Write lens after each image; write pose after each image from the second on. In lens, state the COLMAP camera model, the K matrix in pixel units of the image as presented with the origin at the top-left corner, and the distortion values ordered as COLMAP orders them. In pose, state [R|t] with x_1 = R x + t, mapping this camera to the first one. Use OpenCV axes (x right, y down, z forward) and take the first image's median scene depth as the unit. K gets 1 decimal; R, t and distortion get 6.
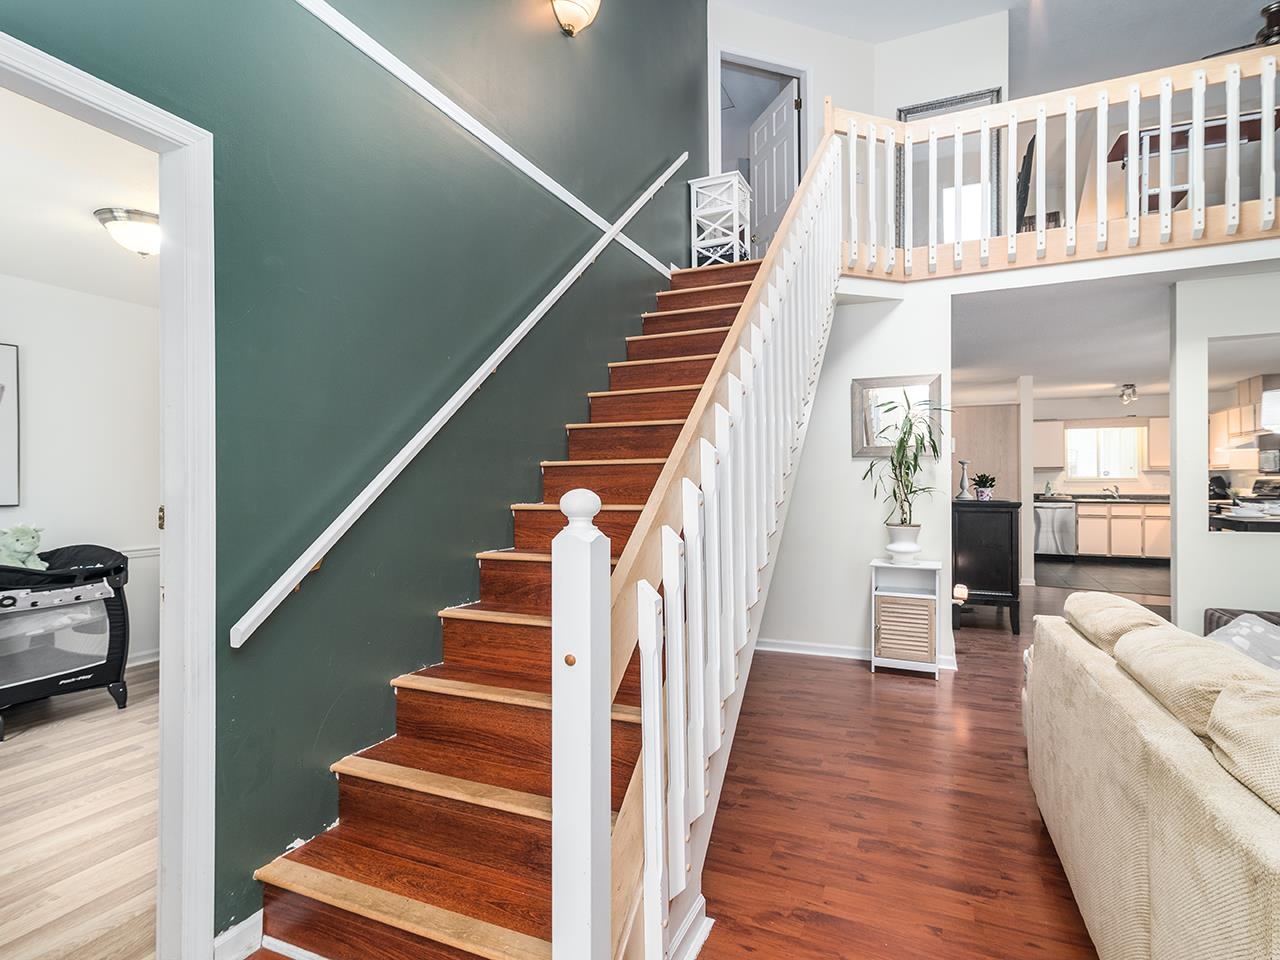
lens RADIAL K [[651.0, 0, 640.0], [0, 651.0, 480.0], [0, 0, 1]] dist [0.058697, -0.000145]
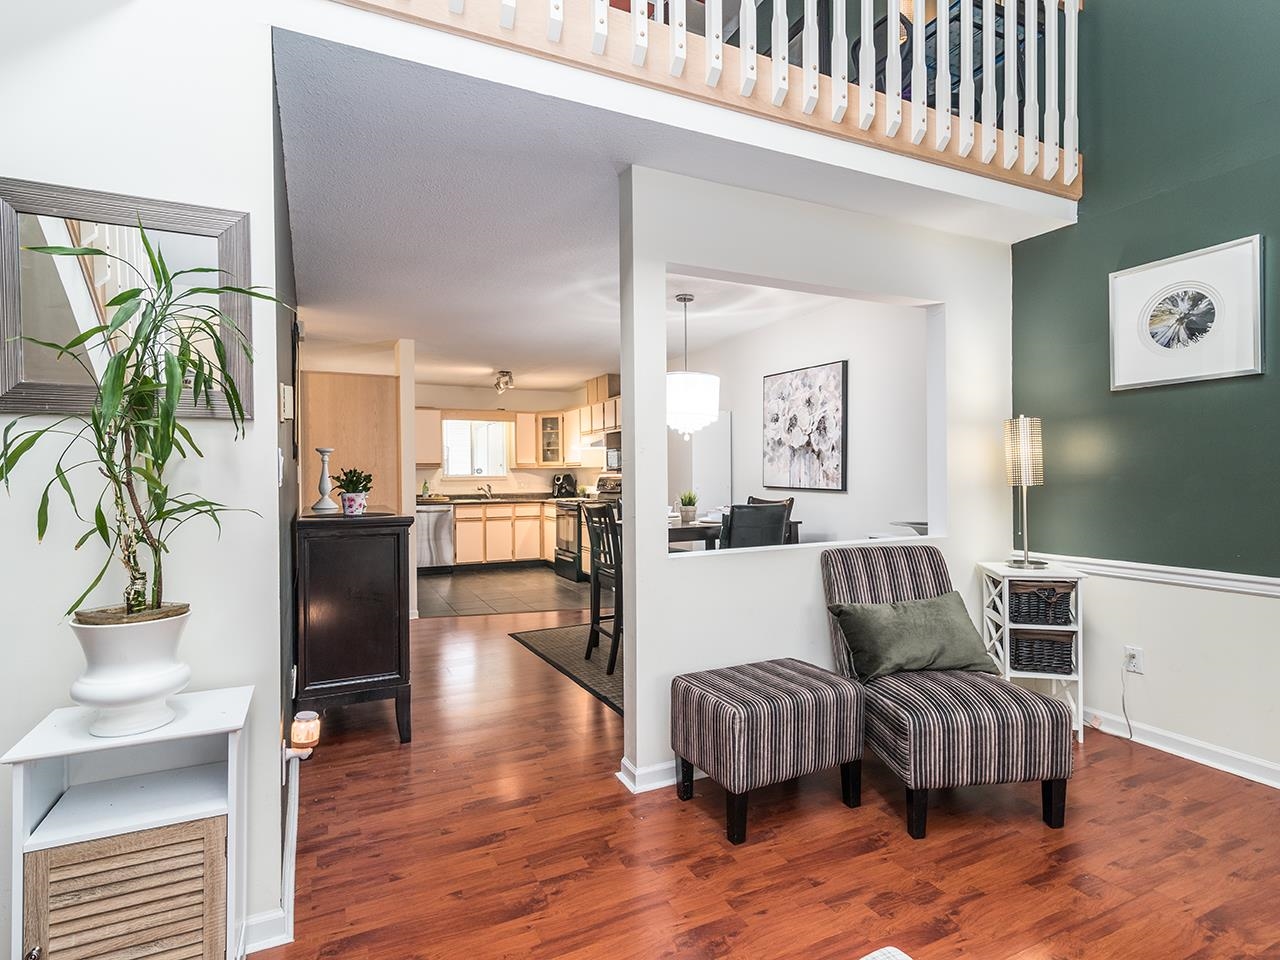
lens RADIAL K [[669.6, 0, 640.0], [0, 669.6, 480.0], [0, 0, 1]] dist [0.003072, 0.000693]
pose [[0.635585, -0.005429, 0.772012, 0.159343], [0.003968, 0.999985, 0.003765, -0.000310], [-0.772021, 0.000670, 0.635597, 0.305988]]
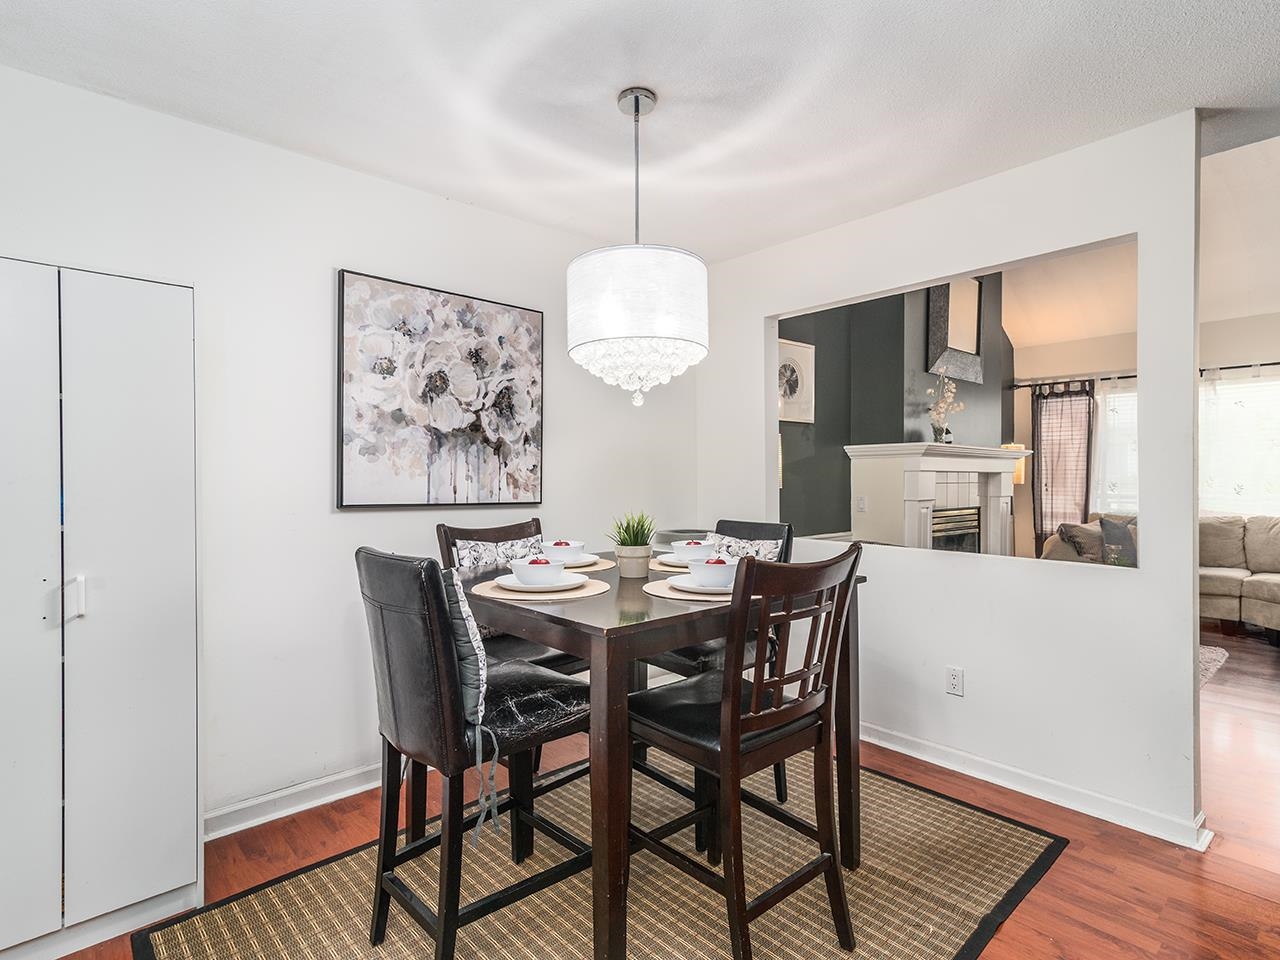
lens RADIAL K [[656.5, 0, 620.6], [0, 656.5, 479.5], [0, 0, 1]] dist [0.016963, -0.000145]
pose [[-0.914183, 0.015010, 0.405024, 0.513264], [0.014818, 0.999884, -0.003608, -0.000339], [-0.405031, 0.002704, -0.914299, 0.859589]]
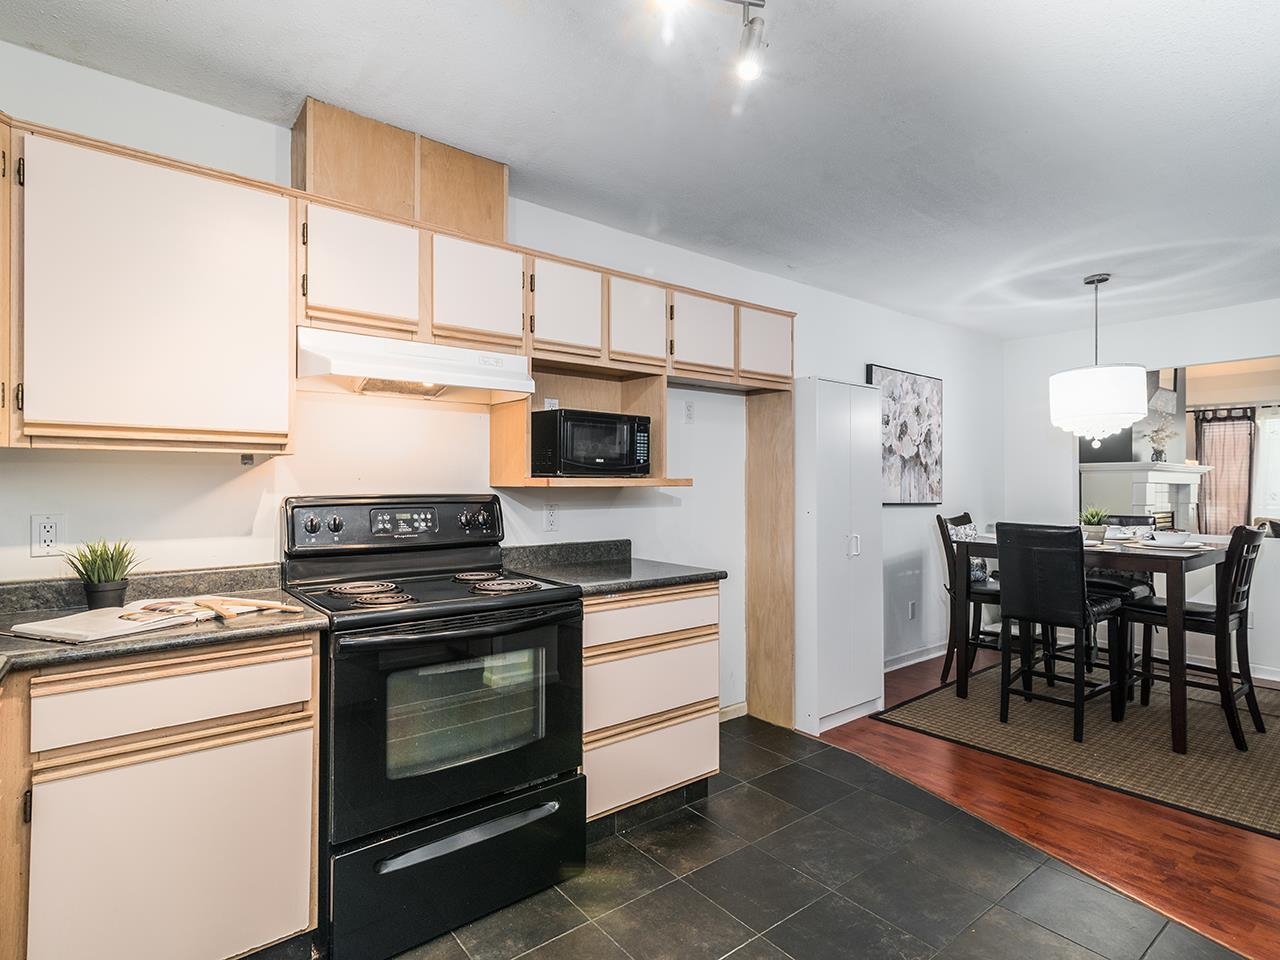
lens RADIAL K [[658.6, 0, 613.5], [0, 658.6, 494.0], [0, 0, 1]] dist [-0.002681, -0.000871]
pose [[-0.881211, 0.013980, 0.472517, 0.687620], [0.014565, 0.999891, -0.002421, -0.000093], [-0.472499, 0.004749, -0.881318, 1.183442]]
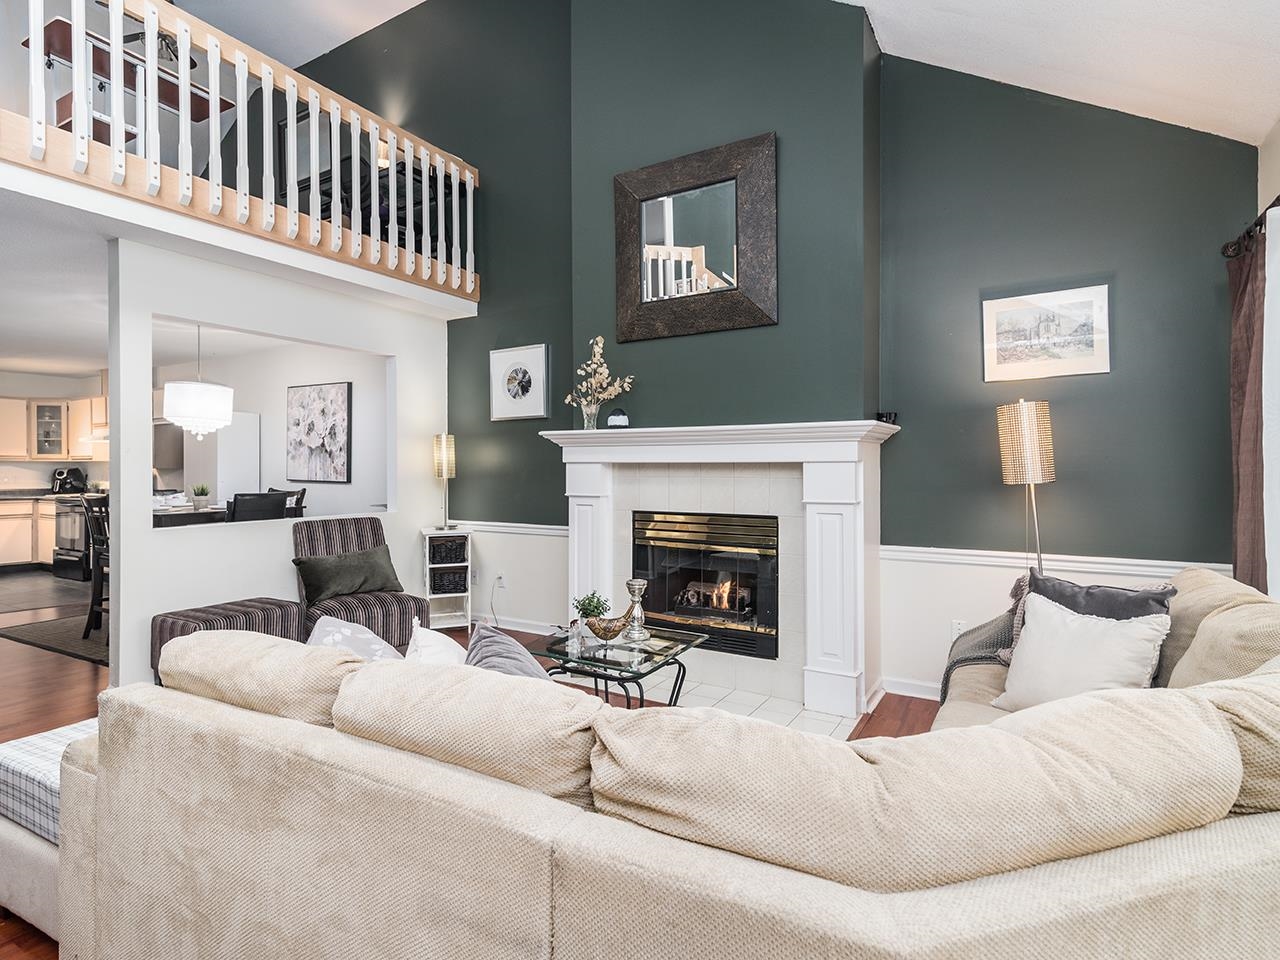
lens RADIAL K [[664.8, 0, 645.3], [0, 664.8, 468.7], [0, 0, 1]] dist [0.024728, -0.008495]
pose [[0.105558, 0.006006, 0.994395, 0.012358], [0.000084, 0.999982, -0.006049, 0.000918], [-0.994413, 0.000722, 0.105556, 0.131685]]
